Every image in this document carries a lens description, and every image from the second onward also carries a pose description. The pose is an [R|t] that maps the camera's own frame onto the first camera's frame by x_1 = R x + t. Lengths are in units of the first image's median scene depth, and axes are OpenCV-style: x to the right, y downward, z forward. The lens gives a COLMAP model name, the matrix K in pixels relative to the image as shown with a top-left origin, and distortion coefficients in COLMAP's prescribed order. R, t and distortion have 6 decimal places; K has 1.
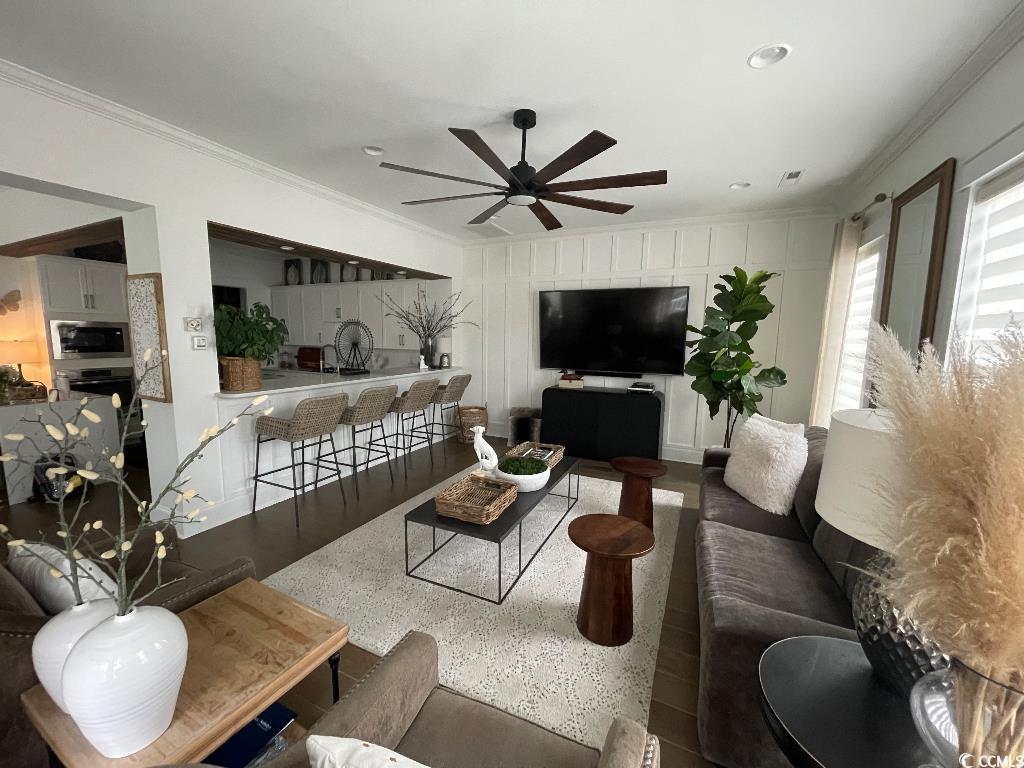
lens RADIAL K [[407.2, 0, 512.0], [0, 407.2, 384.0], [0, 0, 1]] dist [-0.011263, -0.000228]
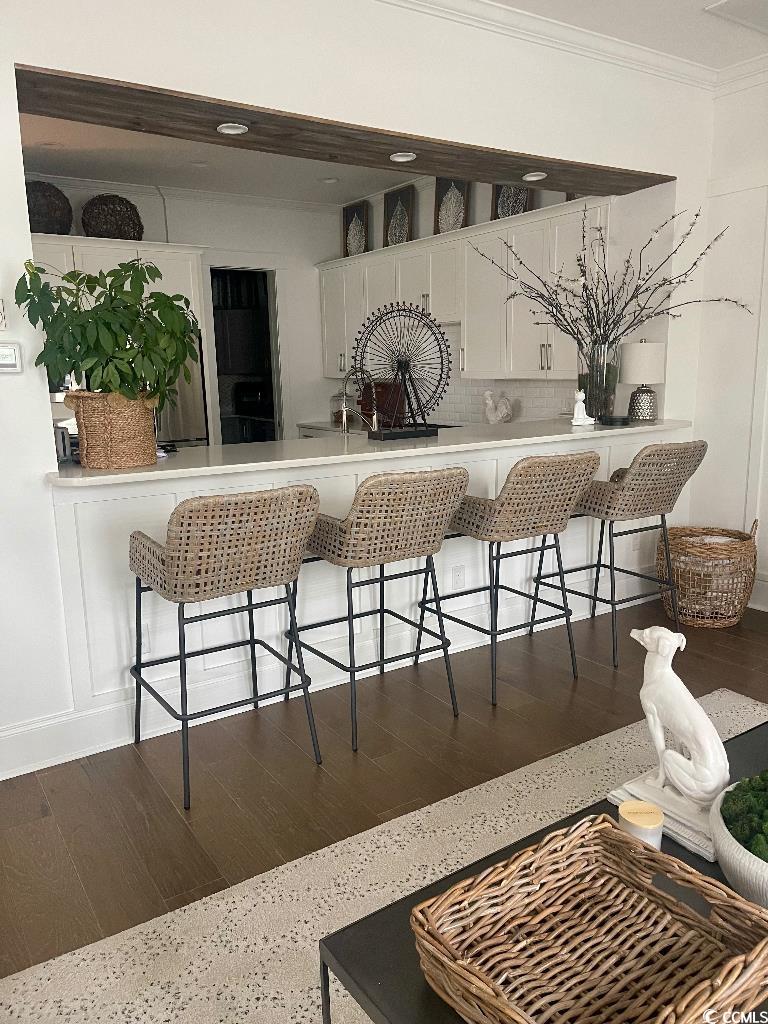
lens RADIAL K [[838.5, 0, 384.0], [0, 838.5, 512.0], [0, 0, 1]] dist [-0.001744, -0.002448]
pose [[0.860356, 0.053431, -0.506885, 0.029410], [-0.023118, 0.997558, 0.065913, -0.003345], [0.509169, -0.044990, 0.859490, 0.203281]]
